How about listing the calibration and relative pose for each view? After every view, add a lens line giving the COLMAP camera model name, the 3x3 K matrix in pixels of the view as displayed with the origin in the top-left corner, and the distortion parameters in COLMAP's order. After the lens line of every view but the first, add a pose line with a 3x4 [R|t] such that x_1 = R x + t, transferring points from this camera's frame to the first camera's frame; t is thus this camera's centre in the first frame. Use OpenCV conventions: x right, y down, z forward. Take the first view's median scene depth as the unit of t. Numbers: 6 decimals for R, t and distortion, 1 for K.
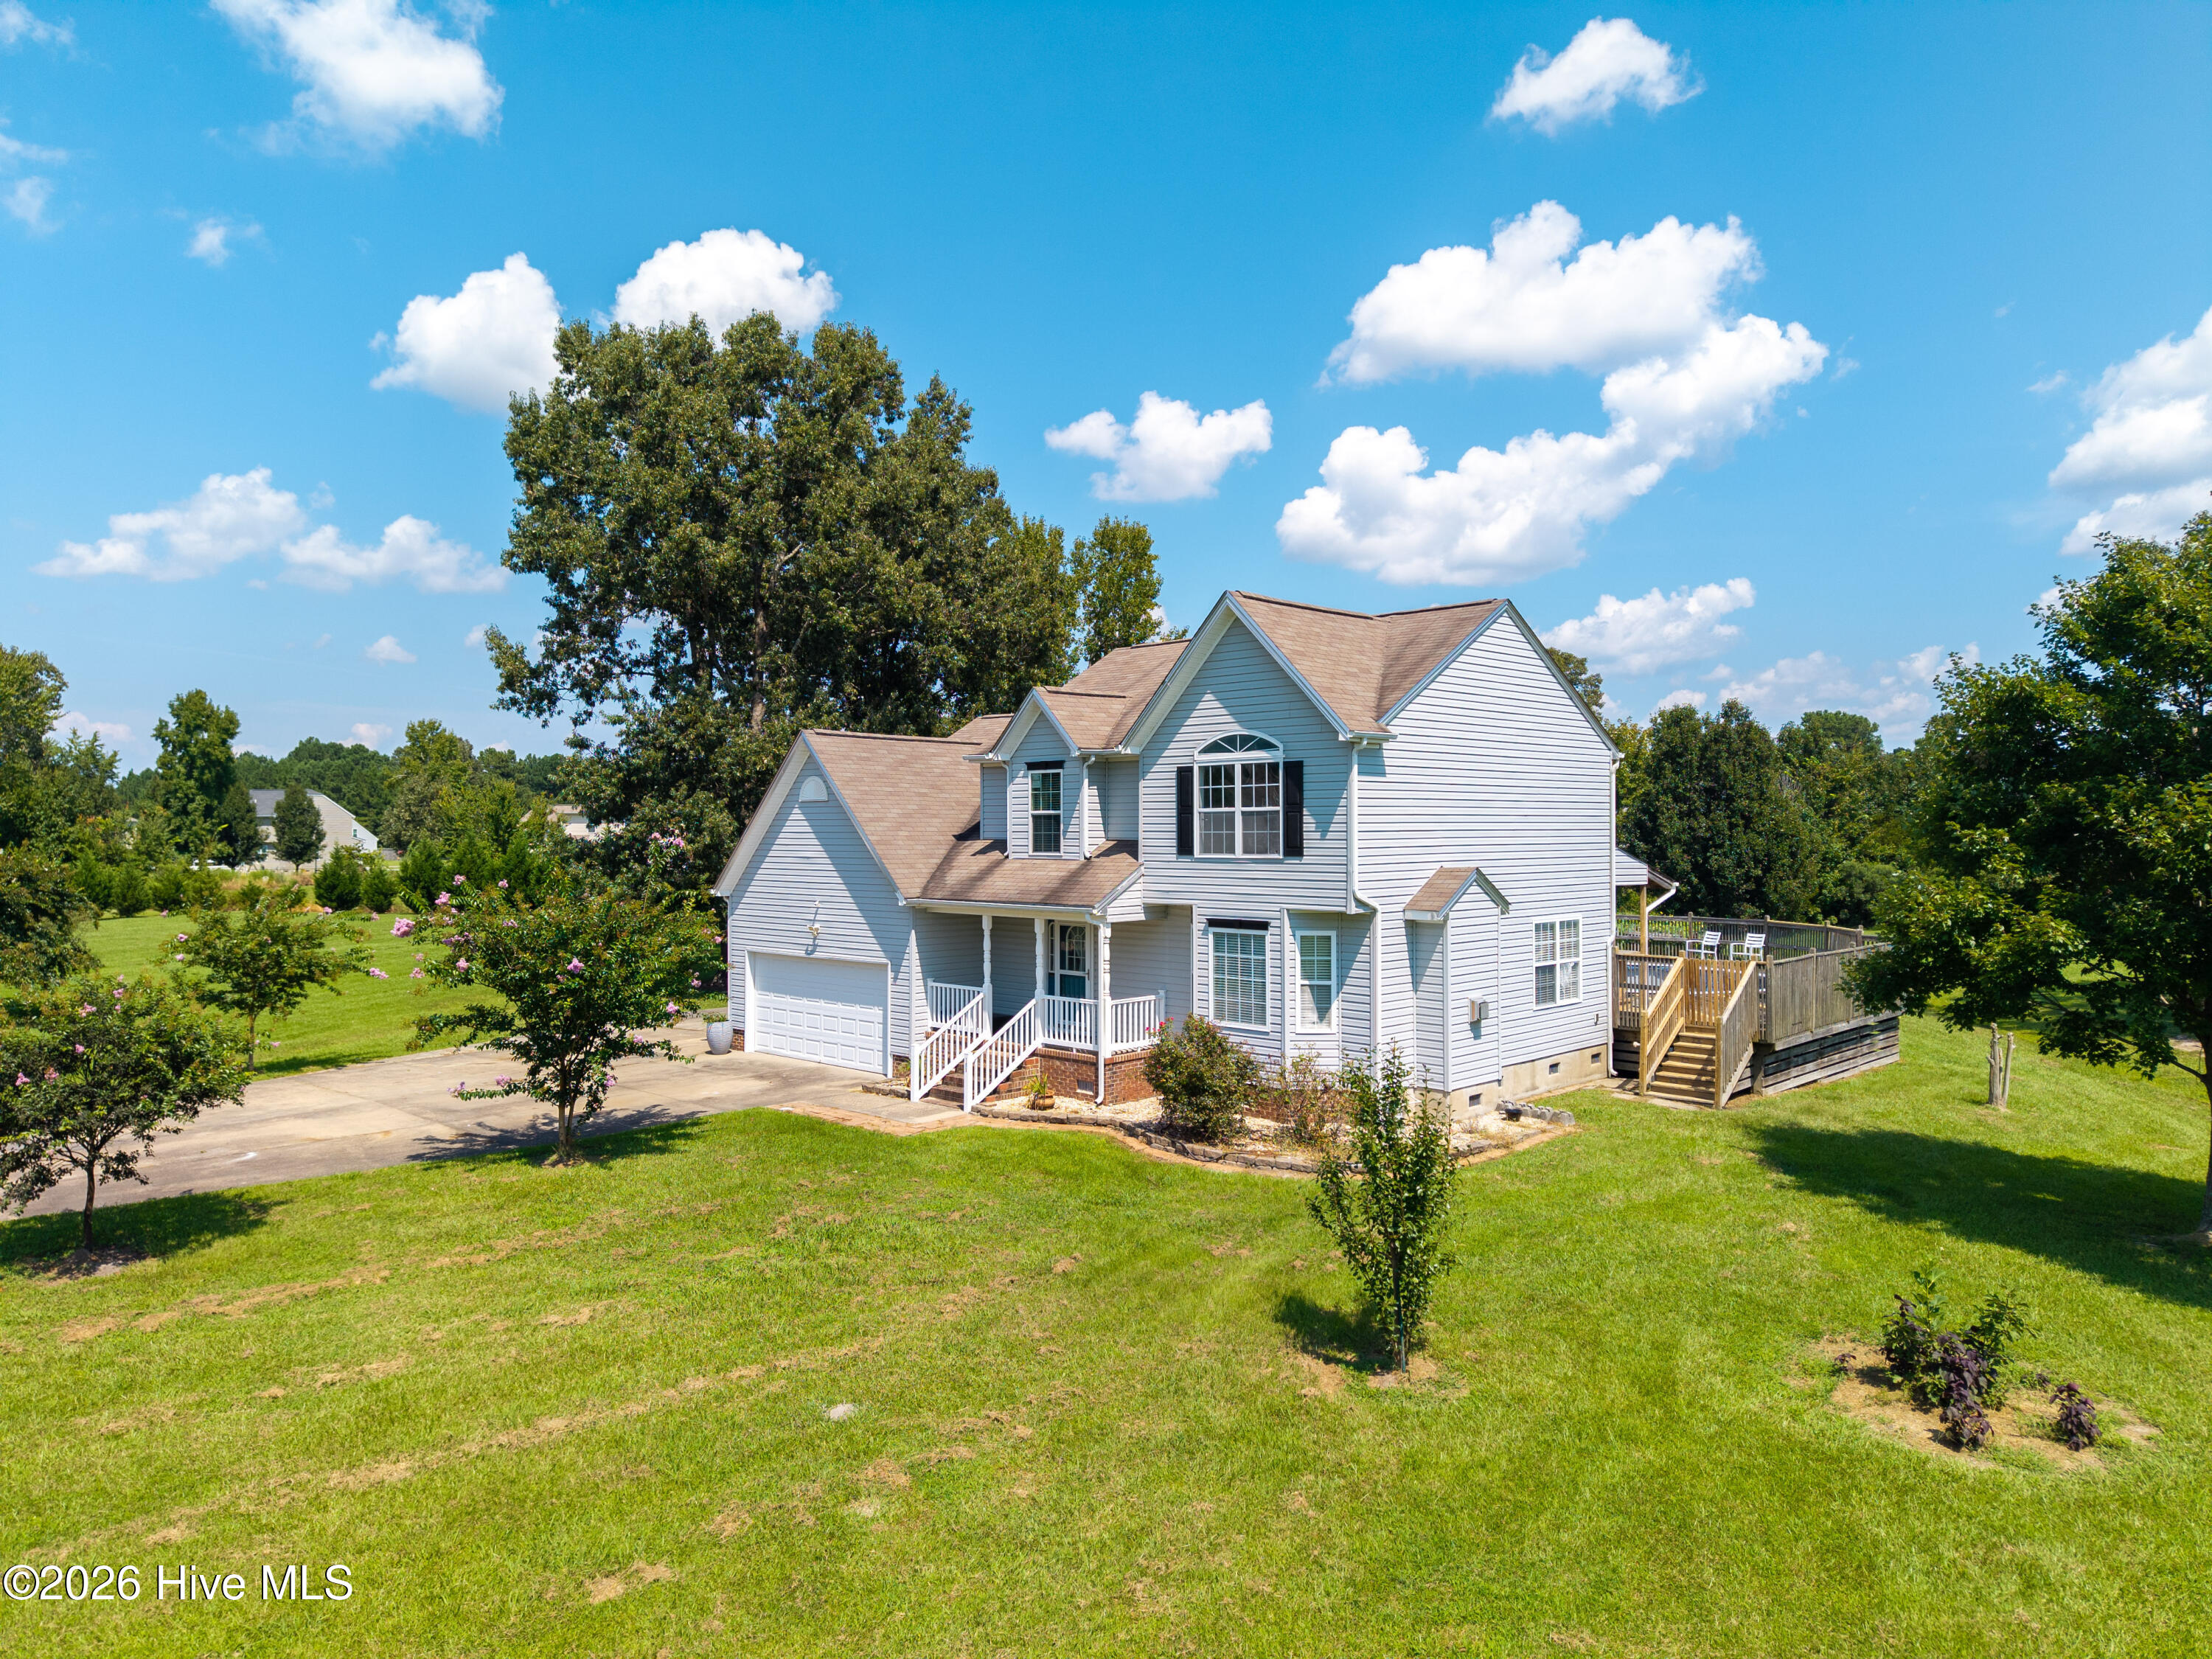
lens RADIAL K [[1479.6, 0, 1117.3], [0, 1479.6, 825.3], [0, 0, 1]] dist [0.026782, -0.028505]
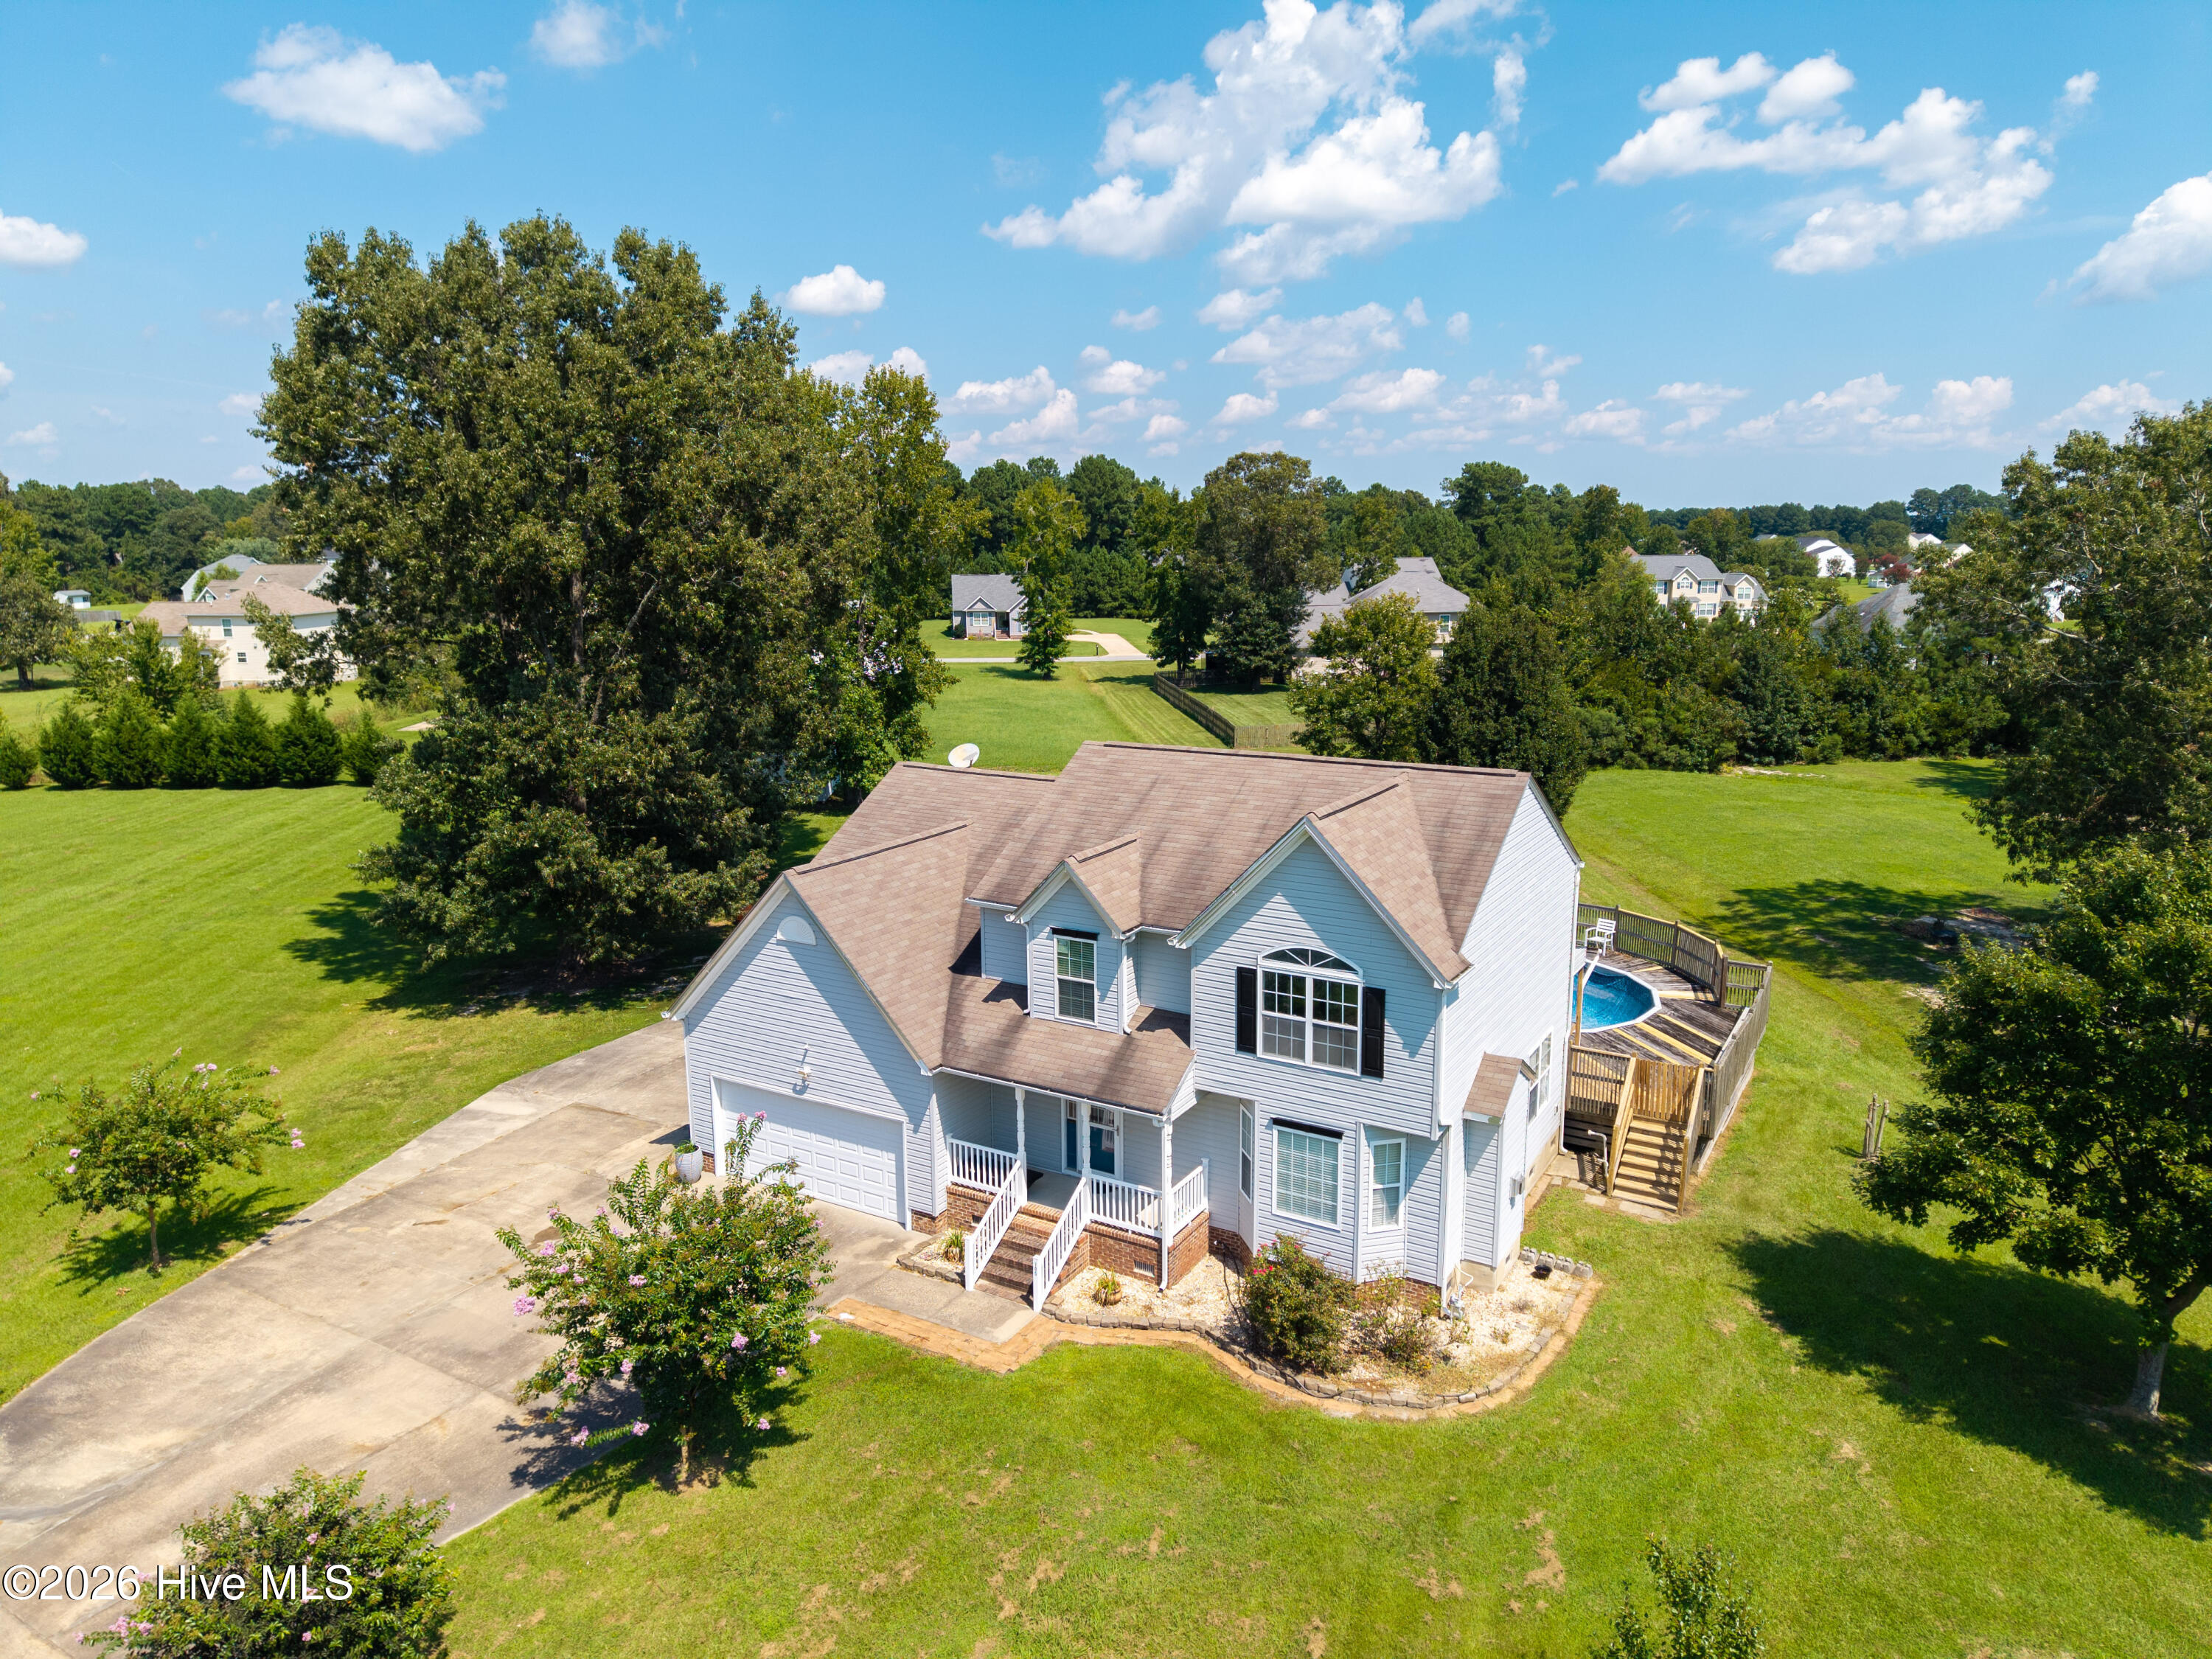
lens RADIAL K [[1479.6, 0, 1110.2], [0, 1479.6, 811.4], [0, 0, 1]] dist [0.026782, -0.028505]
pose [[0.973704, -0.047179, 0.222877, -0.261619], [0.004329, 0.981976, 0.188956, -0.332039], [-0.227774, -0.183023, 0.956358, 0.078477]]
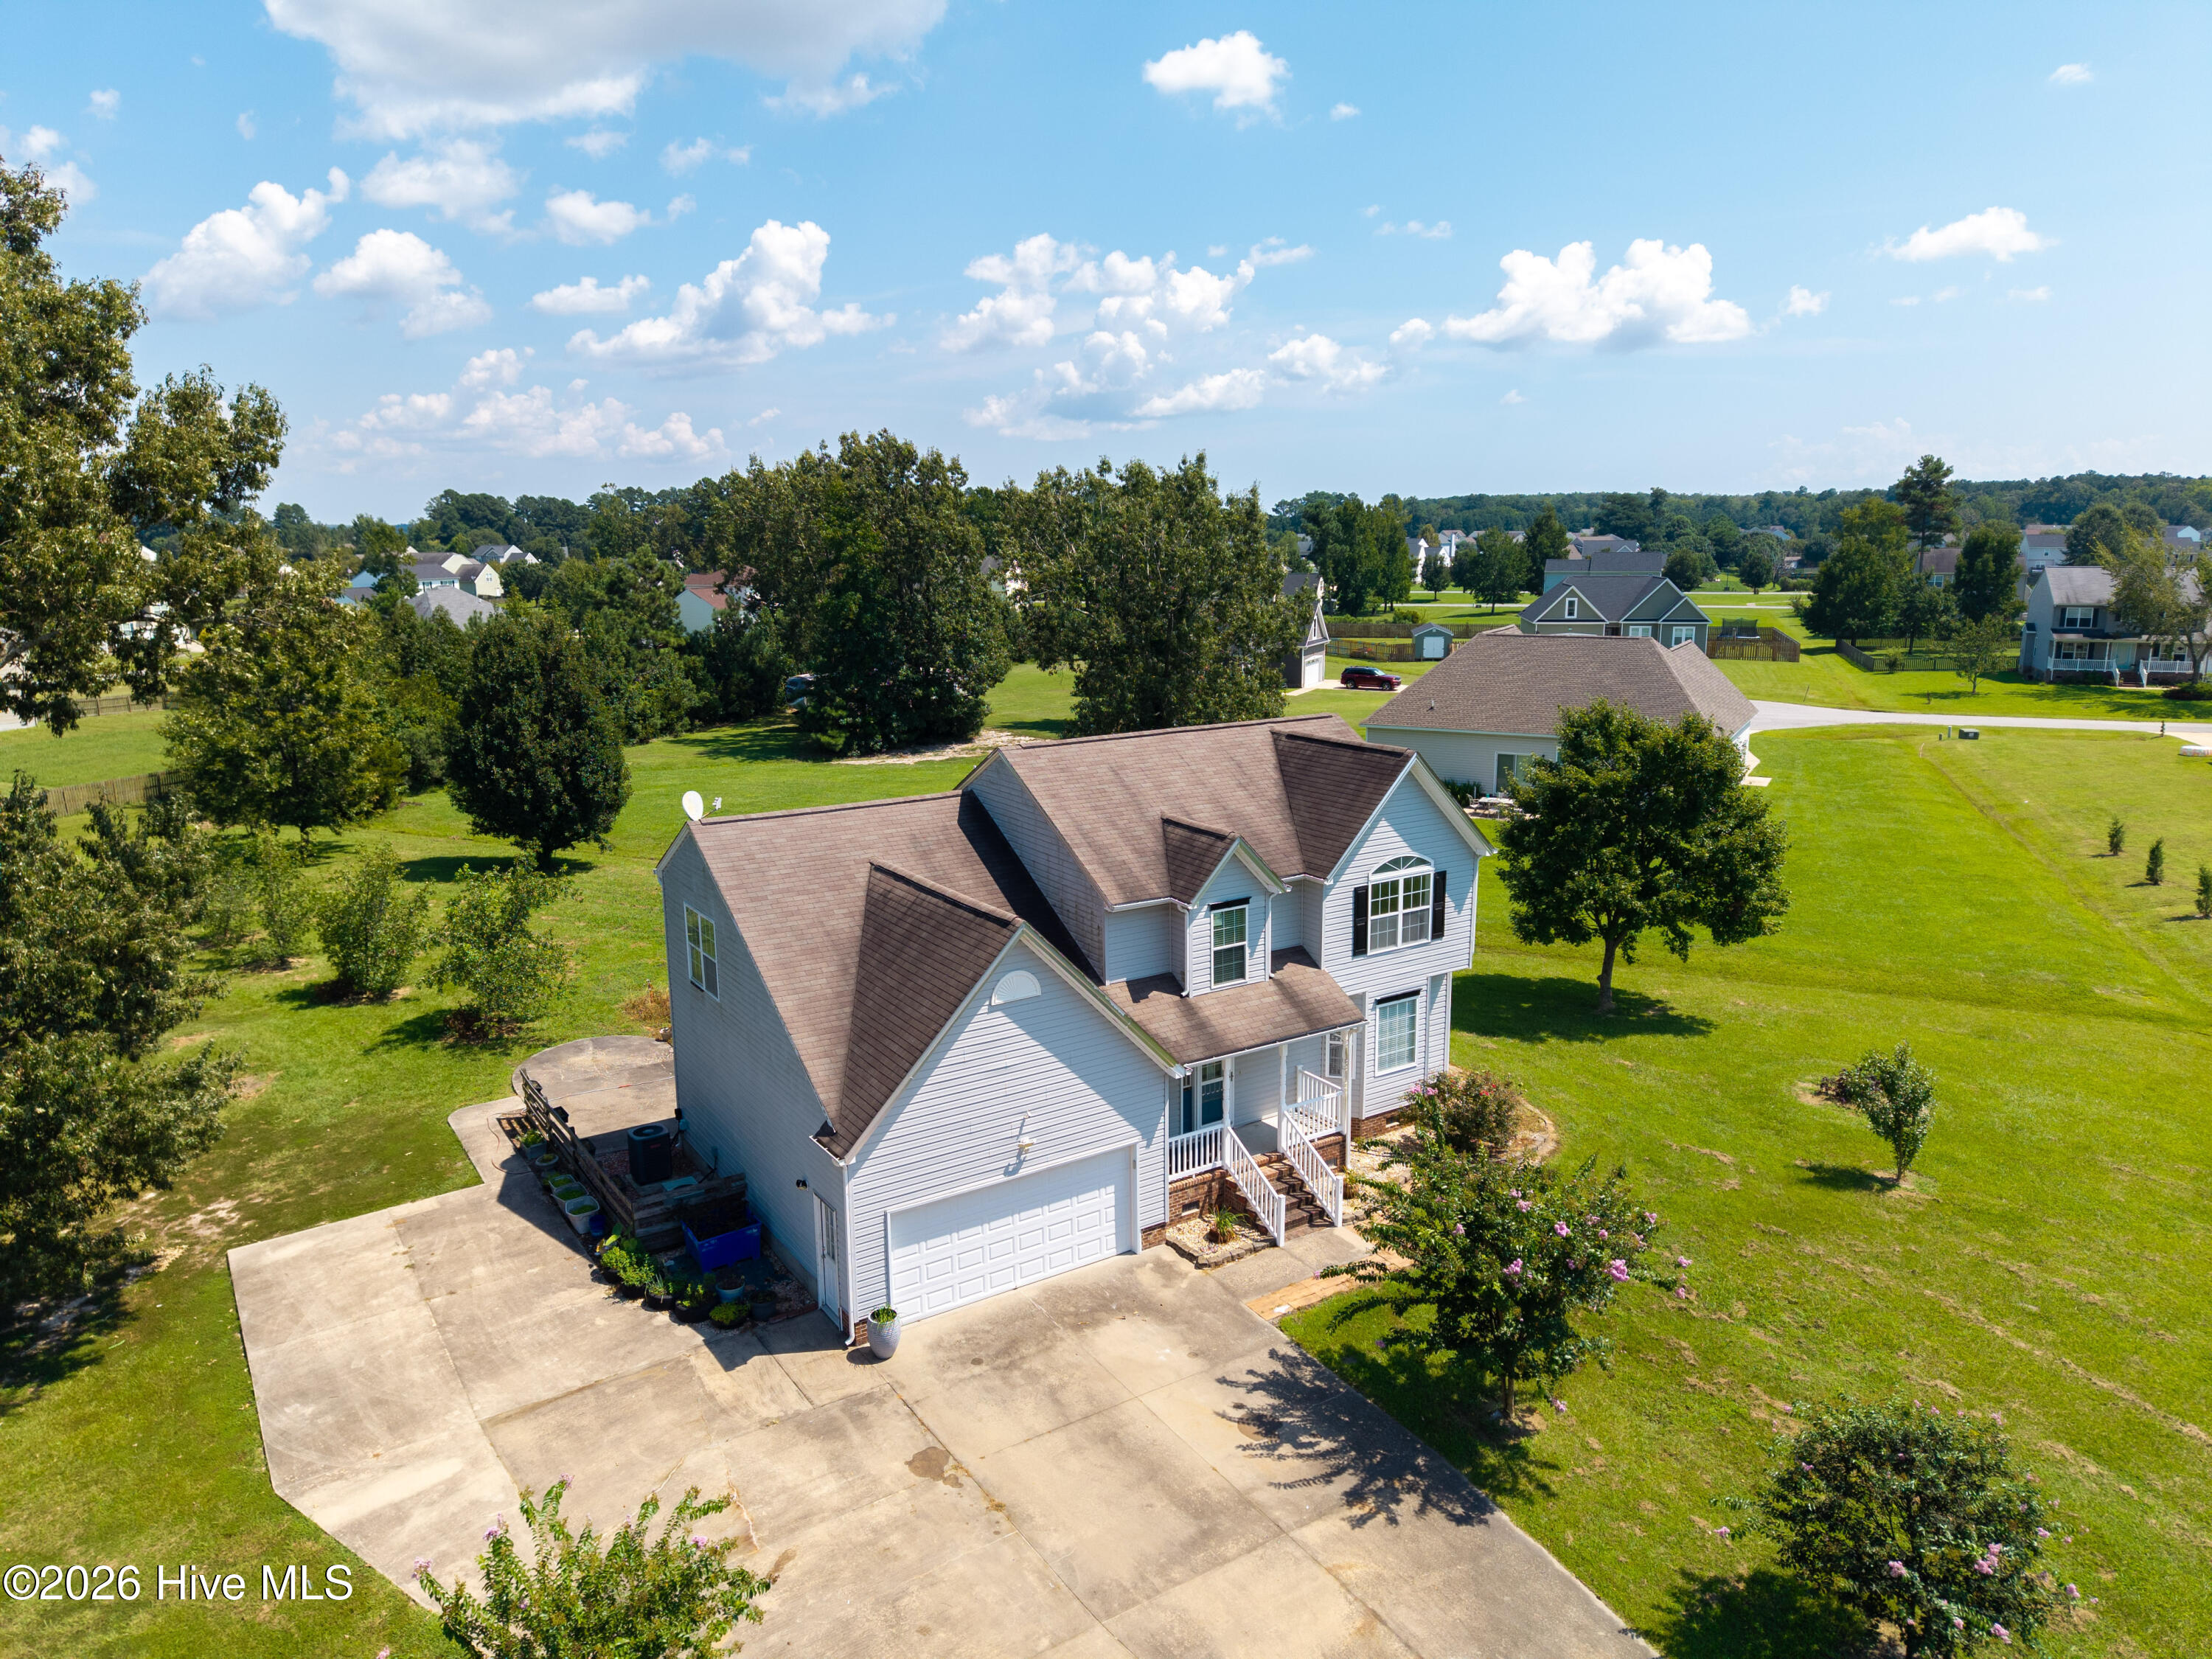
lens RADIAL K [[1479.6, 0, 1110.2], [0, 1479.6, 823.8], [0, 0, 1]] dist [0.026782, -0.028505]
pose [[0.223051, -0.191423, 0.955827, -1.167025], [0.005884, 0.980776, 0.195046, -0.331347], [-0.974789, -0.037881, 0.219889, 0.927197]]
